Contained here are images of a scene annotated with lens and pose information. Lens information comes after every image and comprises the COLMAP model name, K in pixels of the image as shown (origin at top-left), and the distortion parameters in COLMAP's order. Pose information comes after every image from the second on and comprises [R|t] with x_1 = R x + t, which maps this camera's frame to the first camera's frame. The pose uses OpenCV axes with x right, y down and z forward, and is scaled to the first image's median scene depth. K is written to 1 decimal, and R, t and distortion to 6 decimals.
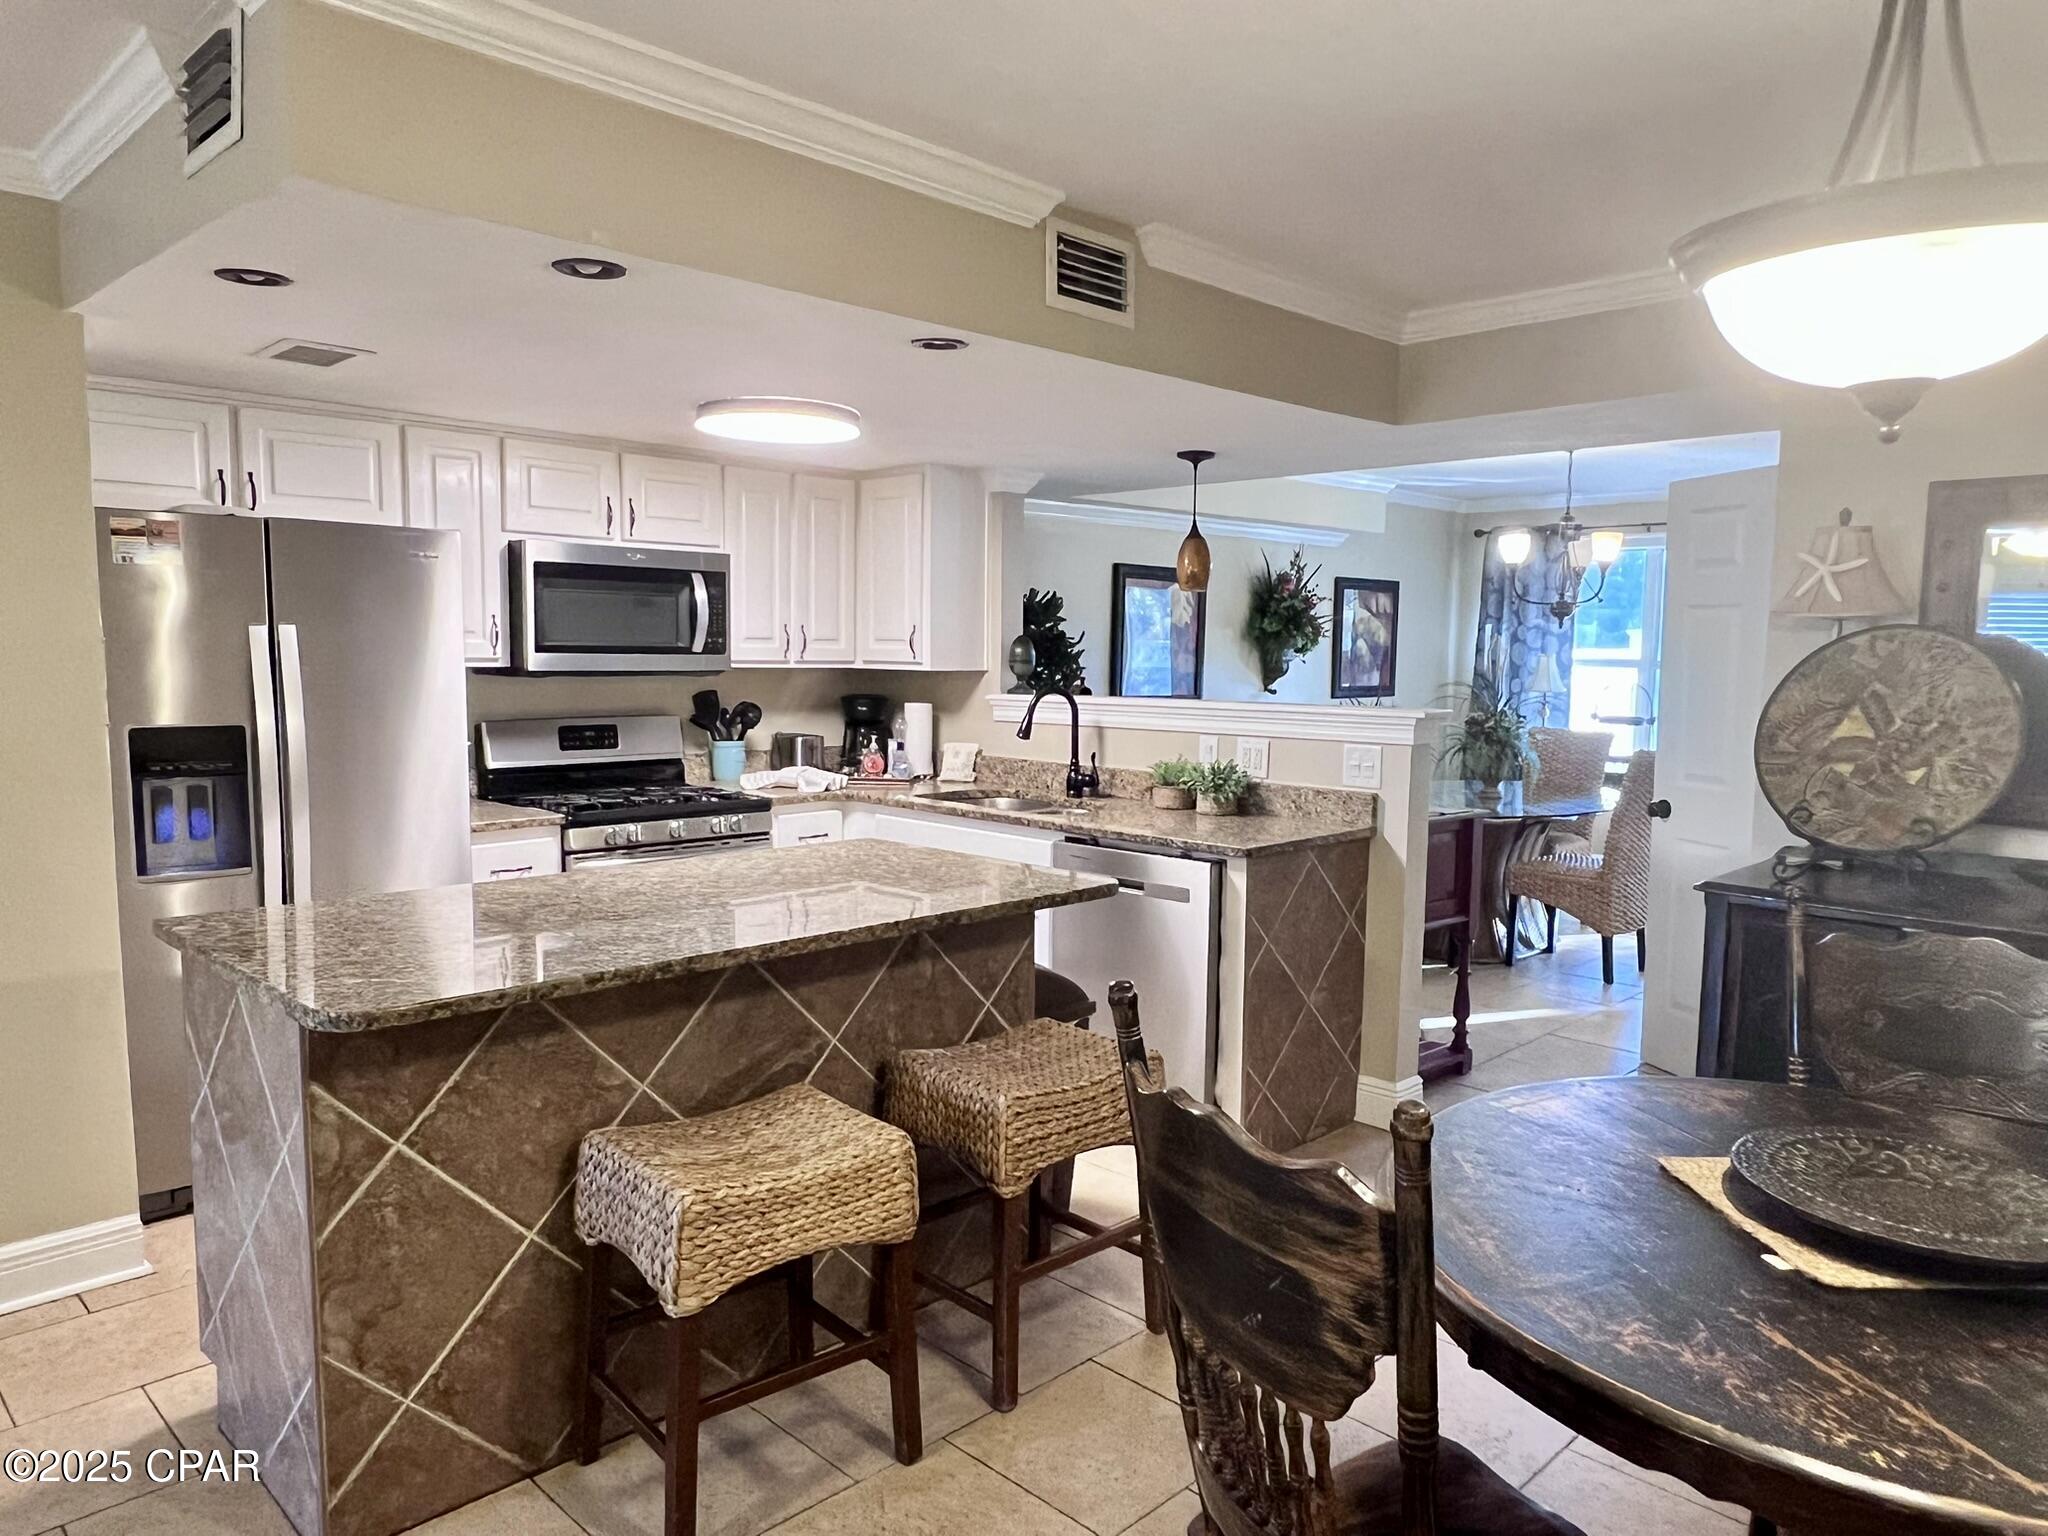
lens RADIAL K [[1367.3, 0, 1020.3], [0, 1367.3, 787.0], [0, 0, 1]] dist [0.006560, -0.005505]
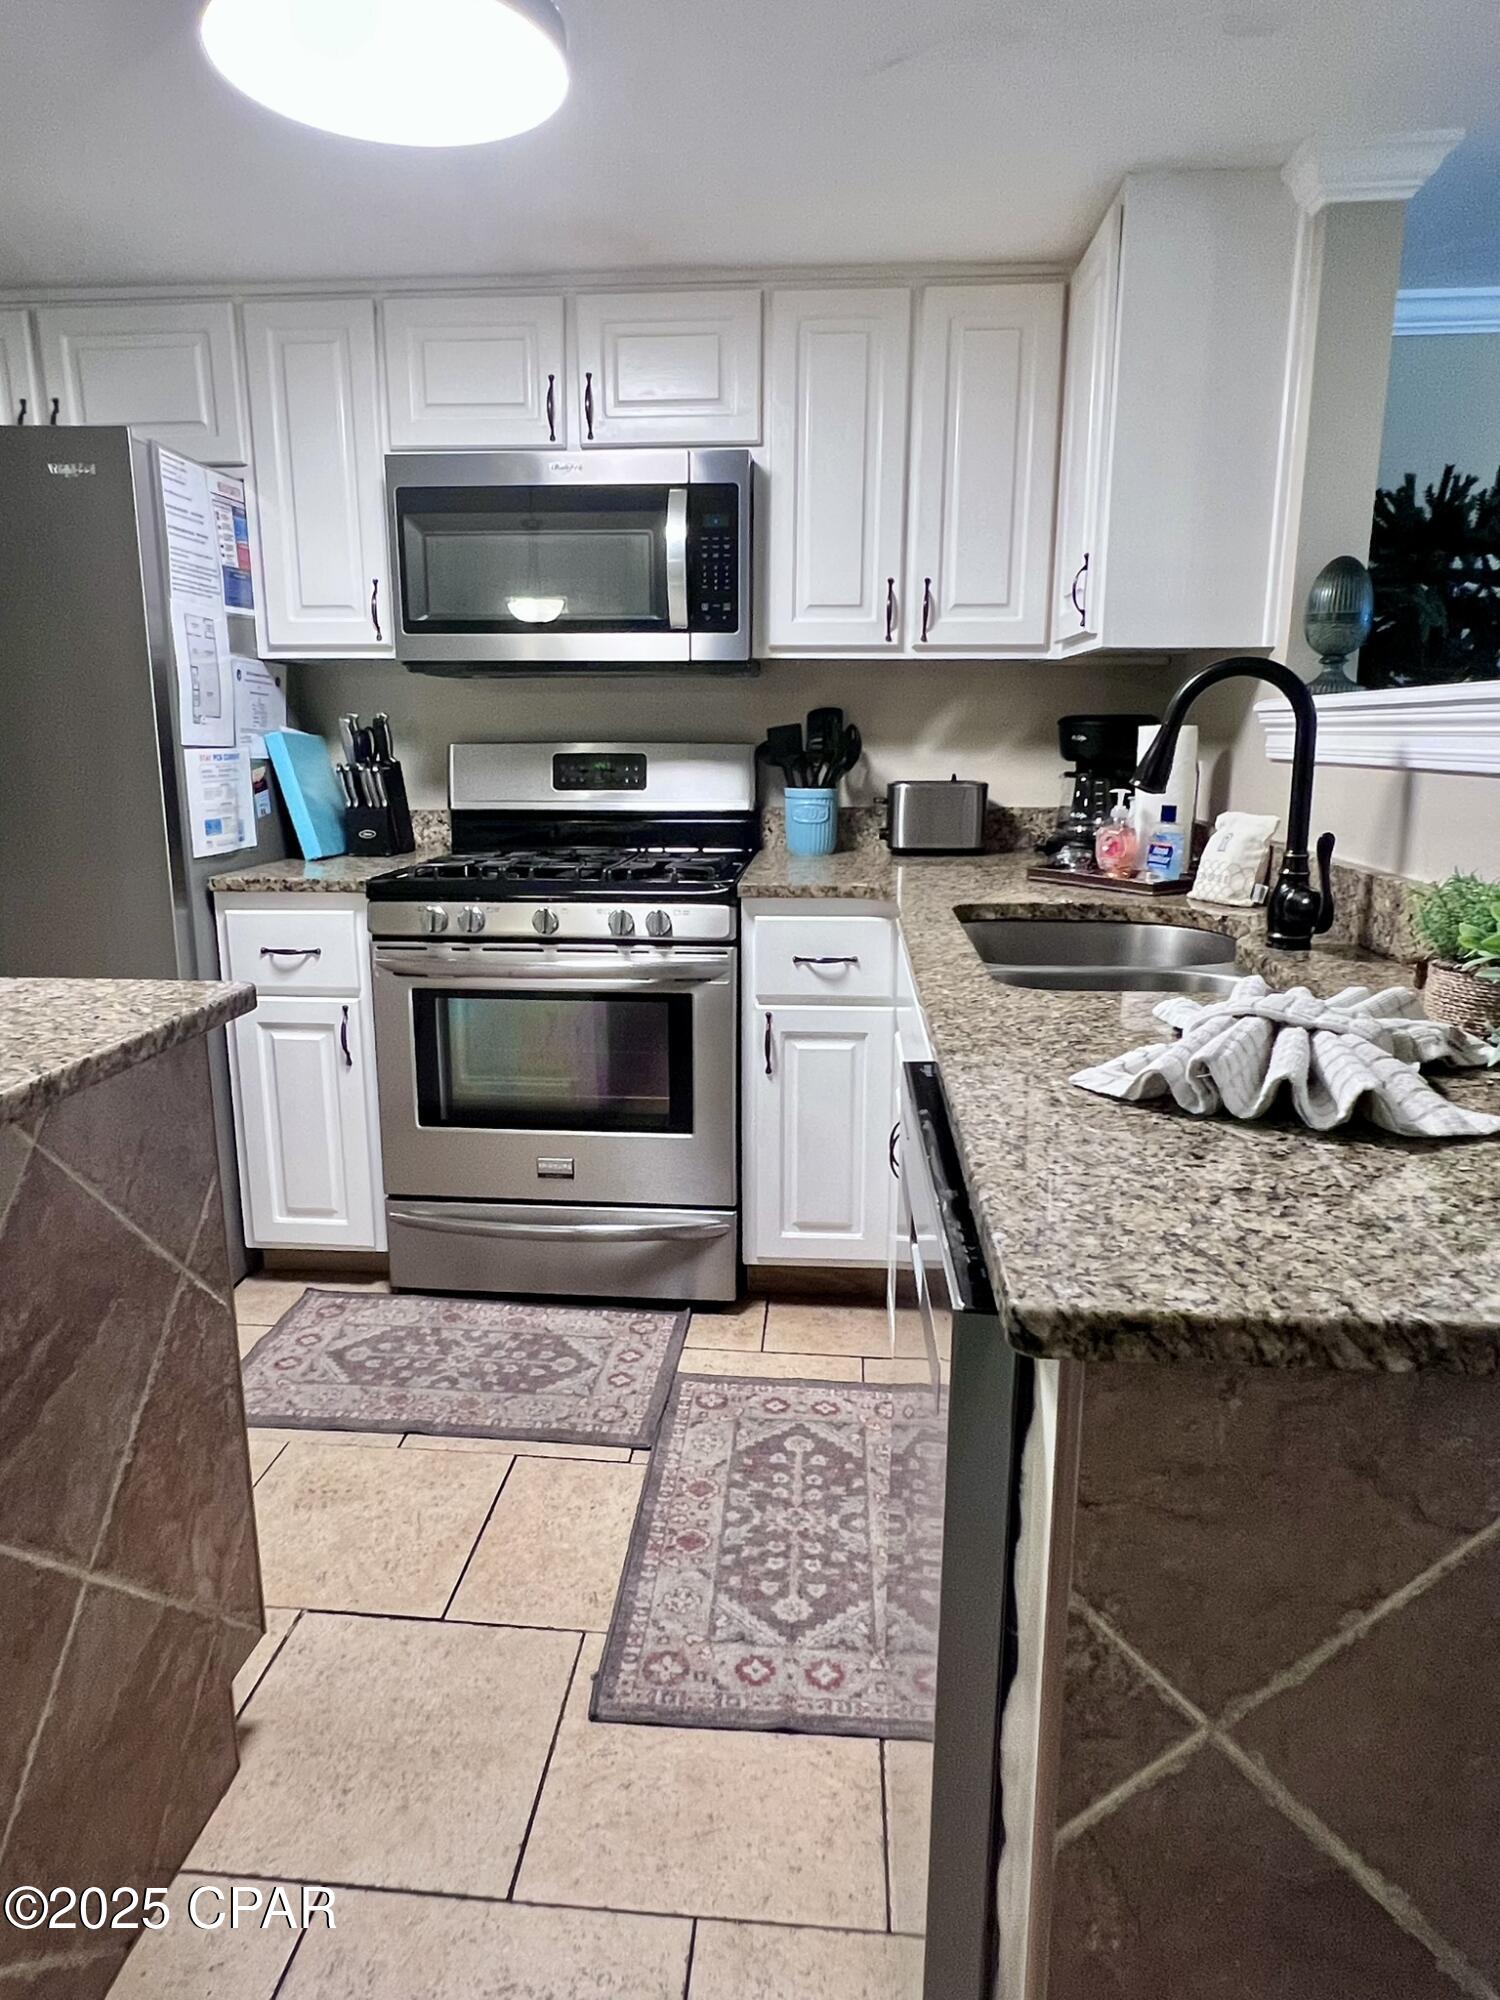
lens RADIAL K [[1250.9, 0, 750.0], [0, 1250.9, 1000.0], [0, 0, 1]] dist [-0.000097, -0.003642]
pose [[0.648327, 0.152034, -0.746028, 0.235738], [-0.072498, 0.987735, 0.138289, -0.017773], [0.757902, -0.035571, 0.651398, 0.729569]]
